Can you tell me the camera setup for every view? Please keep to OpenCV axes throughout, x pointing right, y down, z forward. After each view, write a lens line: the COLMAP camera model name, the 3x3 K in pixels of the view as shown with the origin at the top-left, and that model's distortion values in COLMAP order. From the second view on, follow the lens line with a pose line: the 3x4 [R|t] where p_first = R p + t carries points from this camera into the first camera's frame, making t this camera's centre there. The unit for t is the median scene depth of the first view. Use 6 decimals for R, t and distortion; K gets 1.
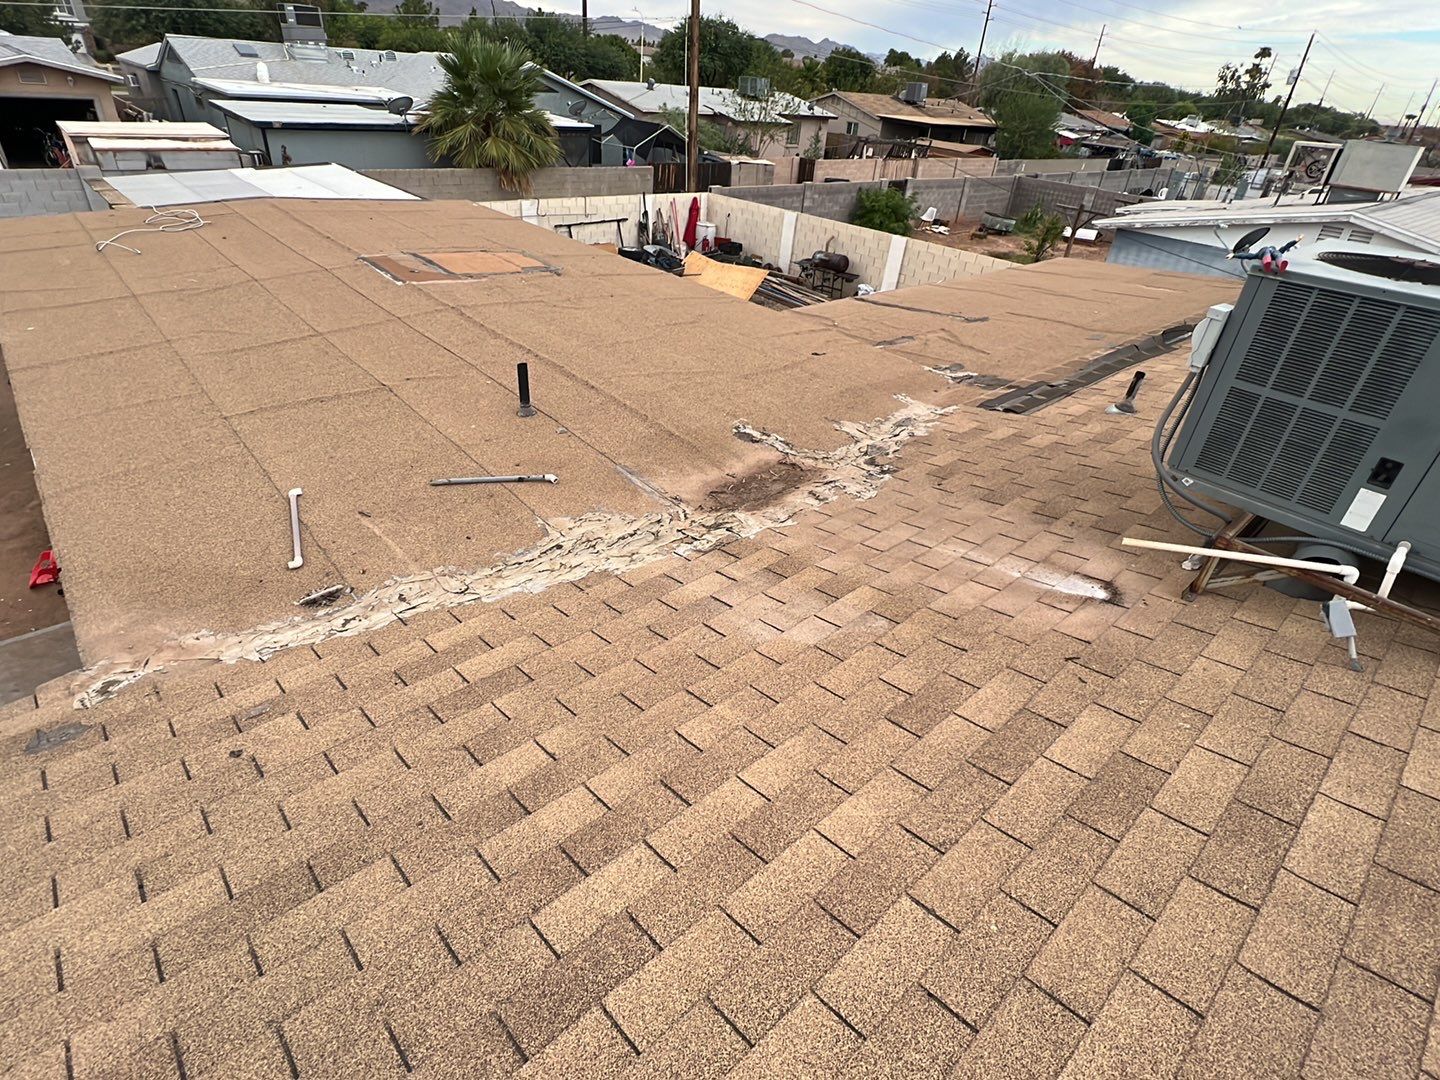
lens RADIAL K [[732.0, 0, 711.7], [0, 732.0, 536.0], [0, 0, 1]] dist [-0.001281, 0.000410]
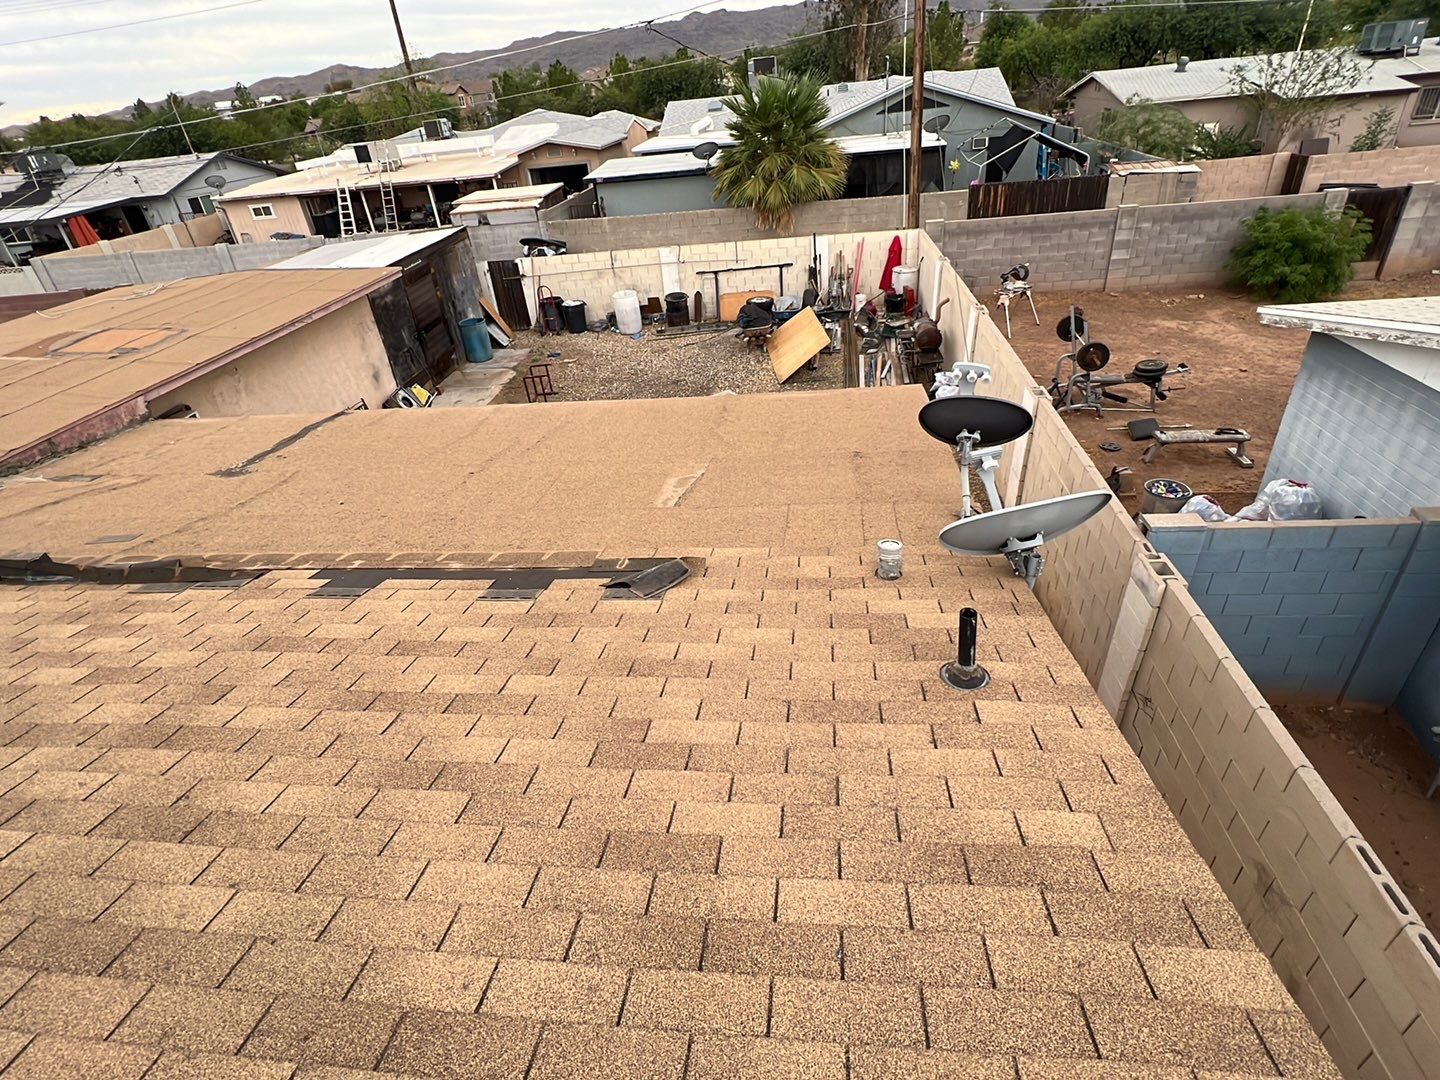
lens RADIAL K [[732.0, 0, 715.8], [0, 732.0, 538.0], [0, 0, 1]] dist [-0.001281, 0.000410]
pose [[0.649659, 0.282895, -0.705630, 2.076833], [-0.283977, 0.951300, 0.119936, -0.783776], [0.705195, 0.122465, 0.698357, 1.427228]]
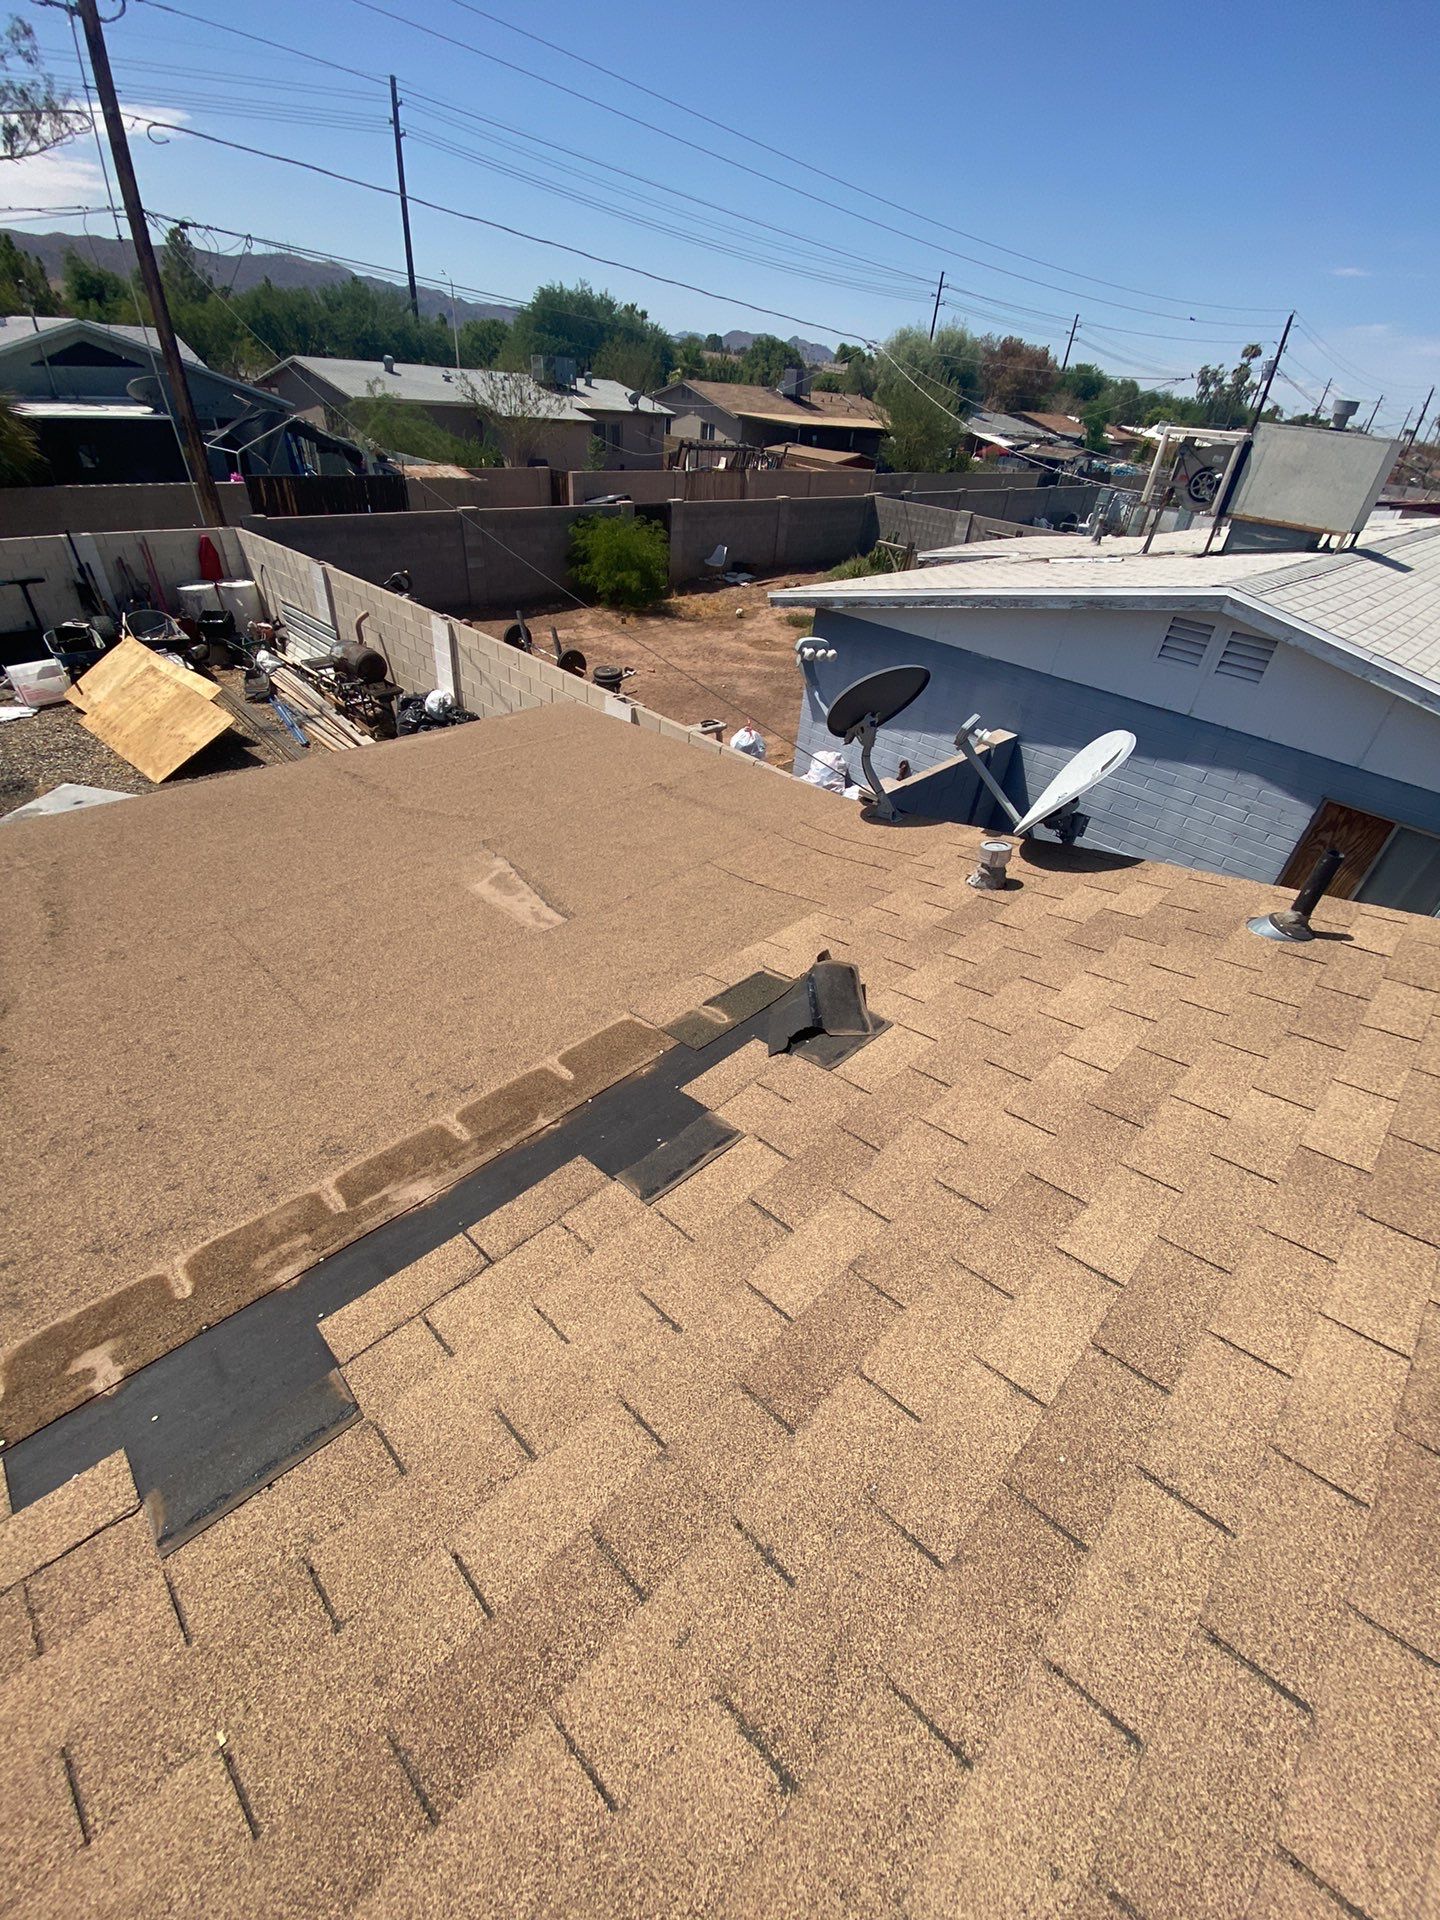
lens RADIAL K [[777.8, 0, 721.0], [0, 777.8, 951.5], [0, 0, 1]] dist [0.013822, -0.016723]
pose [[0.998666, -0.026801, 0.044137, 1.438881], [0.023630, 0.997206, 0.070865, -0.705801], [-0.045913, -0.069727, 0.996509, 1.437352]]
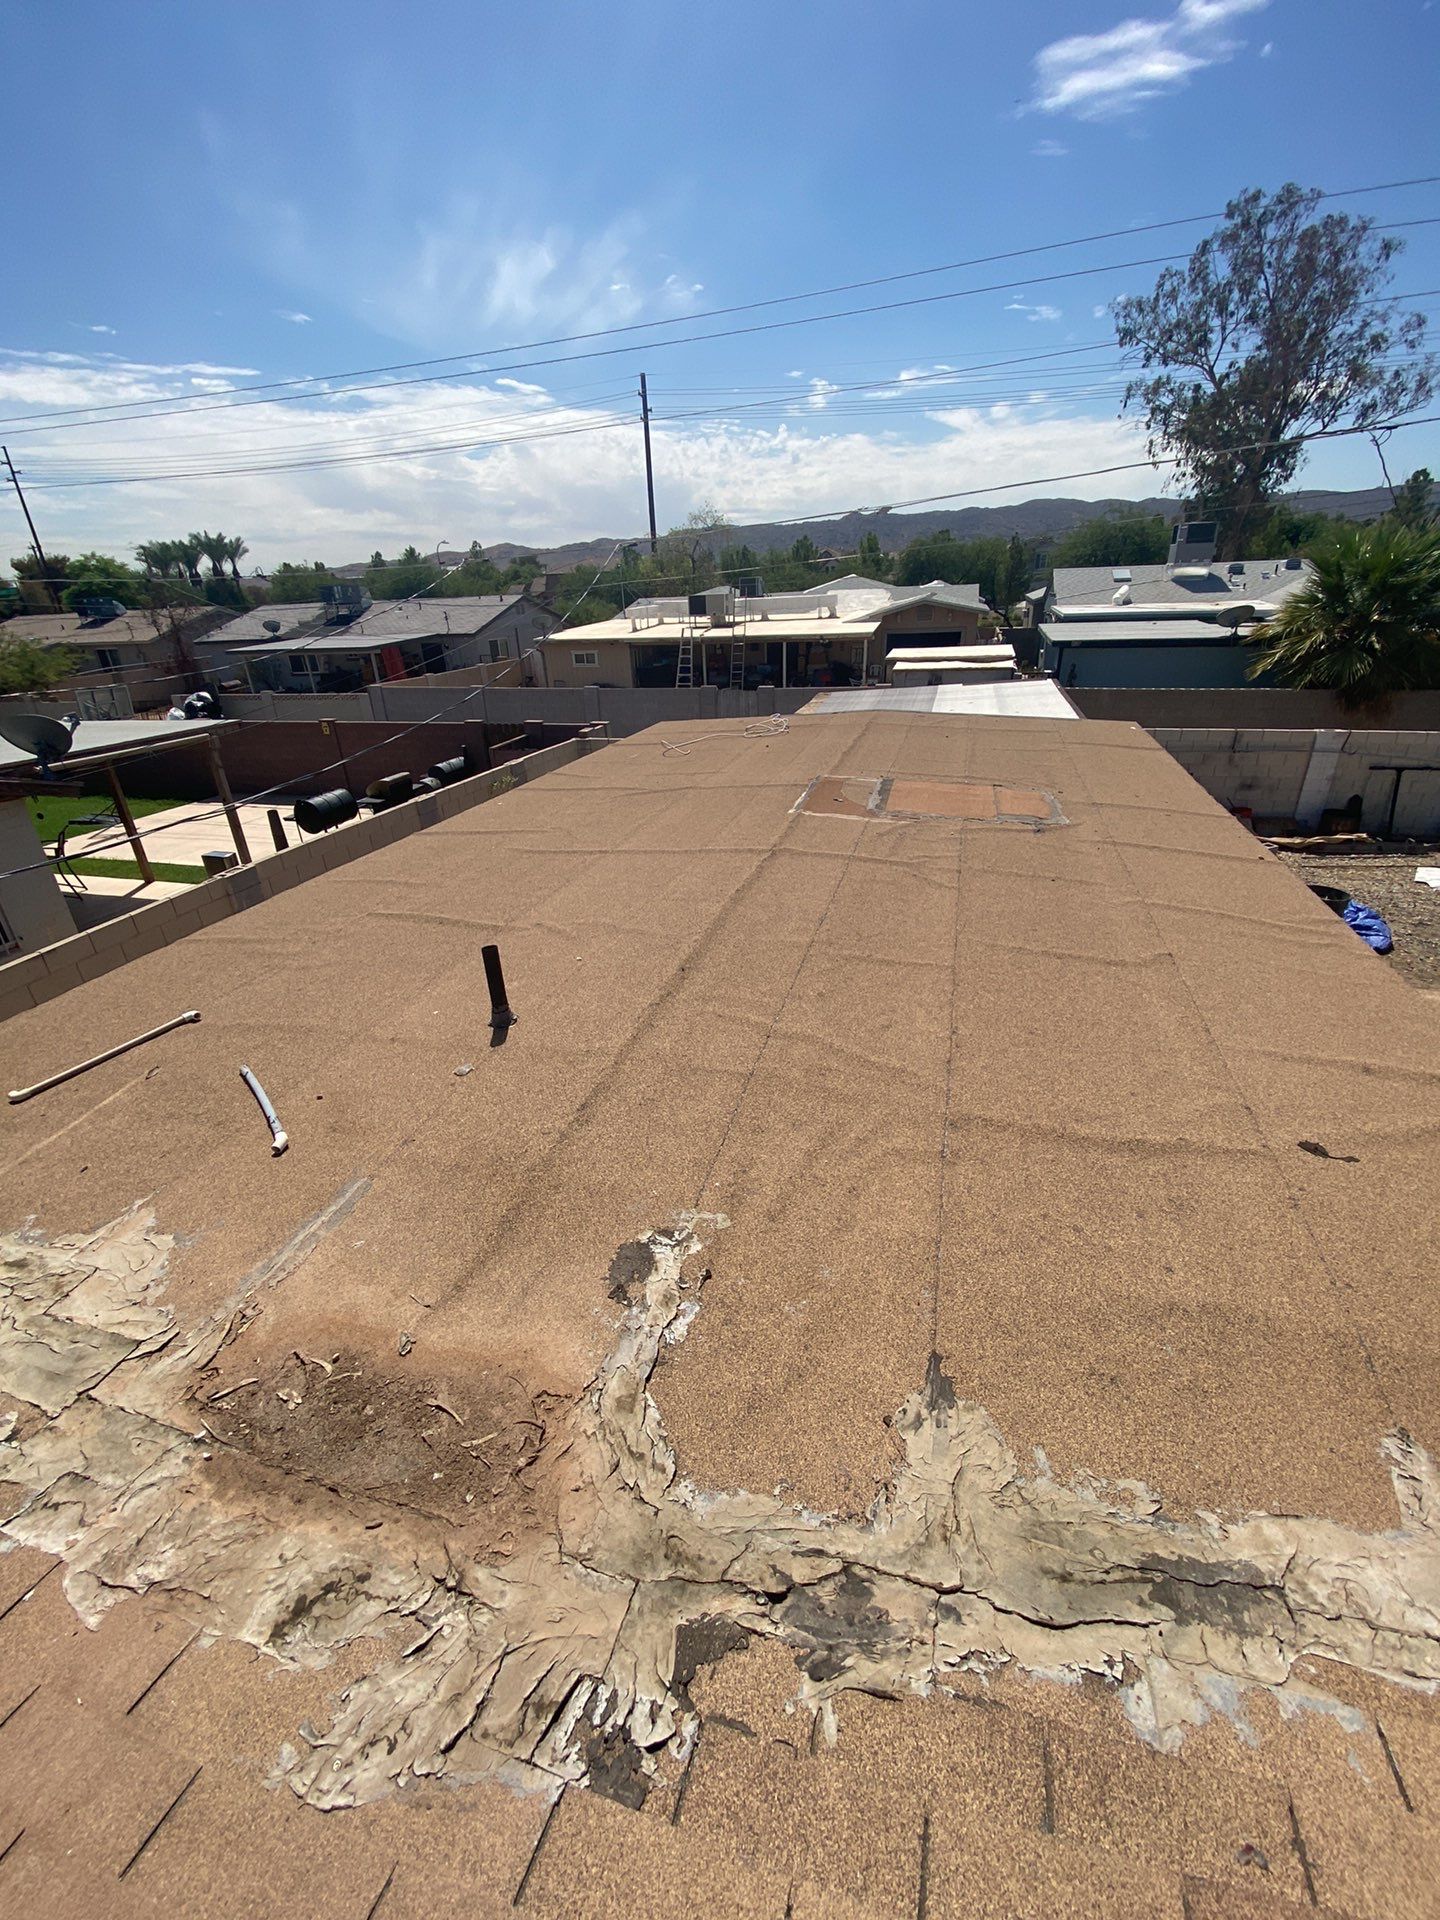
lens RADIAL K [[777.8, 0, 723.3], [0, 777.8, 951.1], [0, 0, 1]] dist [0.013822, -0.016723]
pose [[0.524792, 0.273849, -0.805978, 0.335744], [-0.389775, 0.919052, 0.058476, -0.310555], [0.756749, 0.283462, 0.589051, 0.681510]]
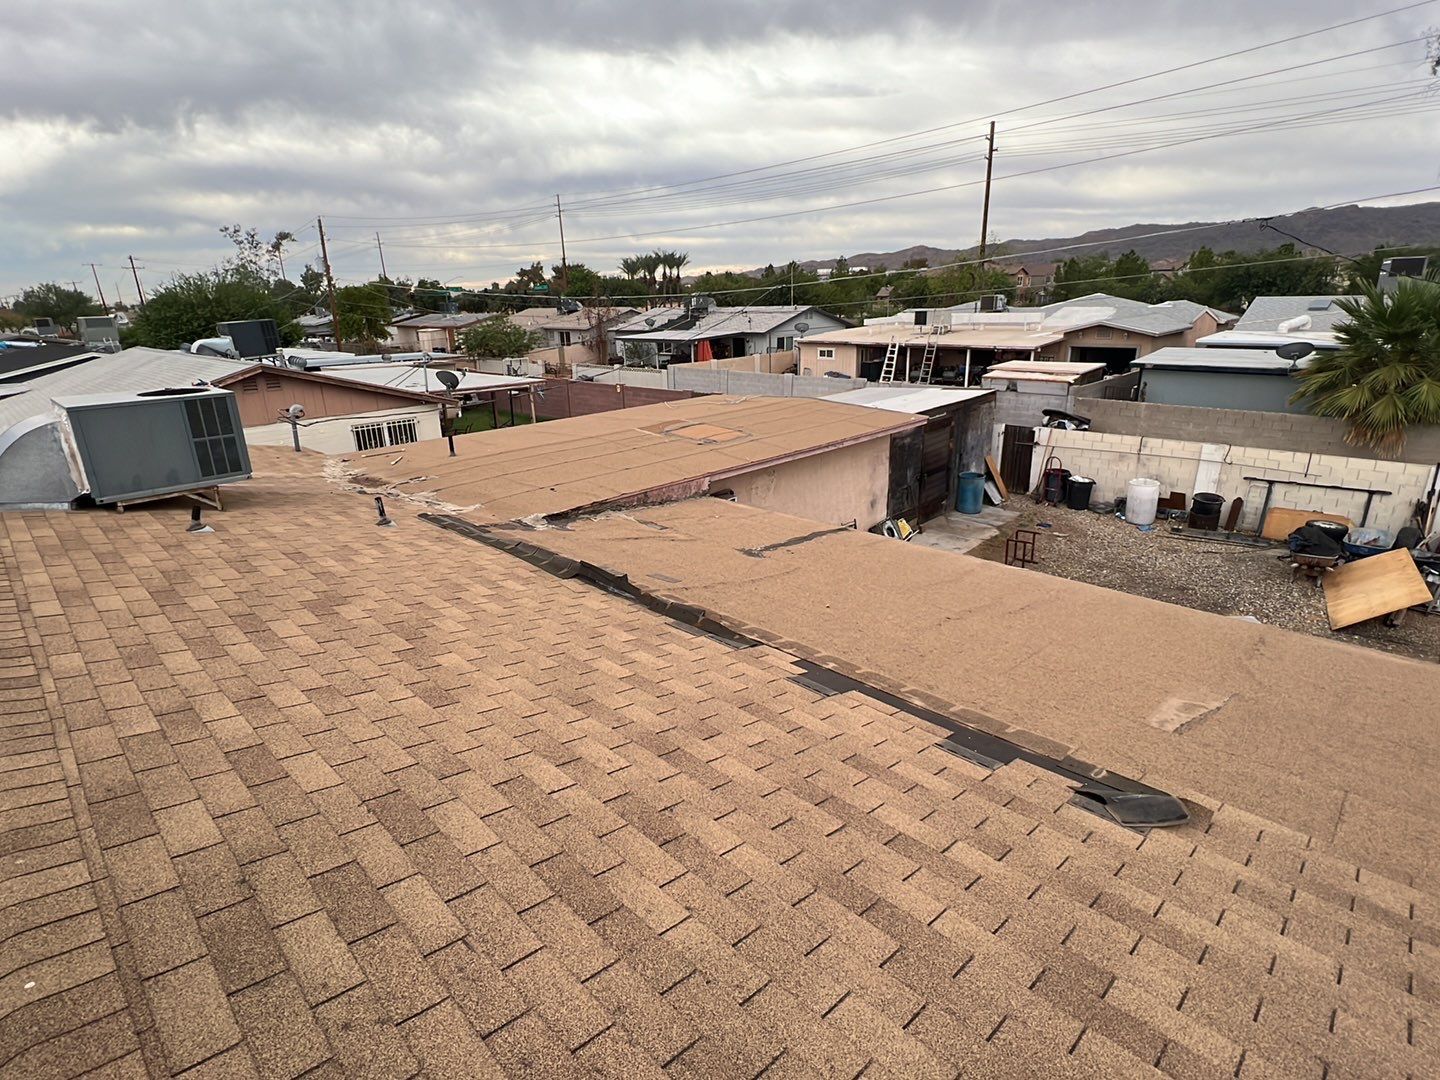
lens RADIAL K [[732.0, 0, 718.9], [0, 732.0, 541.5], [0, 0, 1]] dist [-0.001281, 0.000410]
pose [[0.061601, 0.245323, -0.967482, 2.058060], [-0.509309, 0.841353, 0.180912, -0.760857], [0.858376, 0.481603, 0.176774, 1.371774]]
